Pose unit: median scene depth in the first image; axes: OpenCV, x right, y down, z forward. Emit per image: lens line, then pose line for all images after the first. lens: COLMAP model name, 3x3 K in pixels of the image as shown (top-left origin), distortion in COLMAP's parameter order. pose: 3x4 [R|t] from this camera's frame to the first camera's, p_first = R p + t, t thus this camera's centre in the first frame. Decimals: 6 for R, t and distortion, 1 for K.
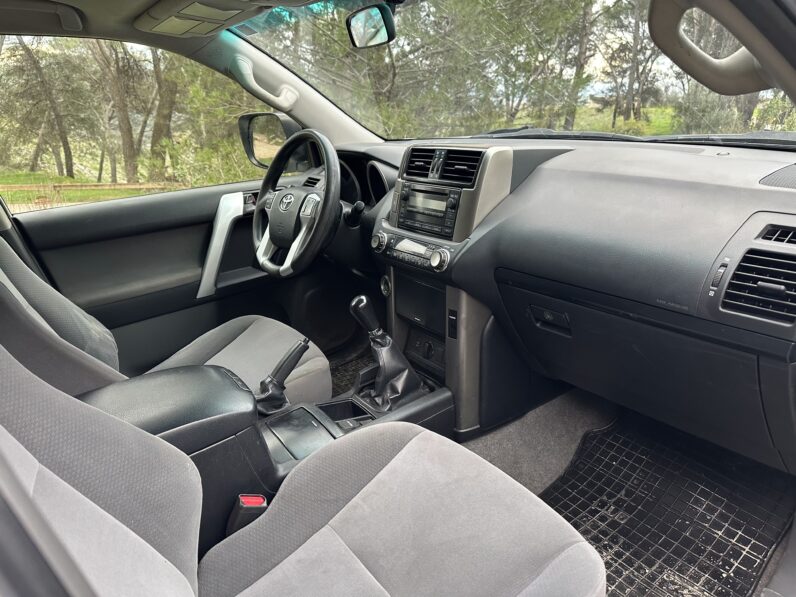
lens RADIAL K [[554.1, 0, 398.0], [0, 554.1, 298.5], [0, 0, 1]] dist [0.067478, -0.072109]
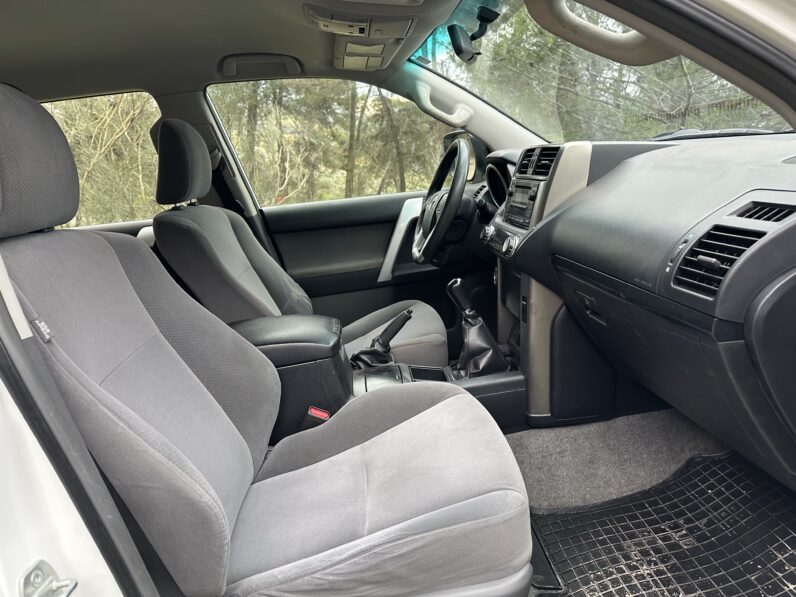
lens RADIAL K [[554.9, 0, 398.0], [0, 554.9, 298.5], [0, 0, 1]] dist [0.045037, -0.002540]
pose [[0.865473, 0.100731, -0.490724, 0.388783], [-0.126135, 0.991834, -0.018865, 0.073026], [0.484817, 0.078225, 0.871111, -0.047818]]
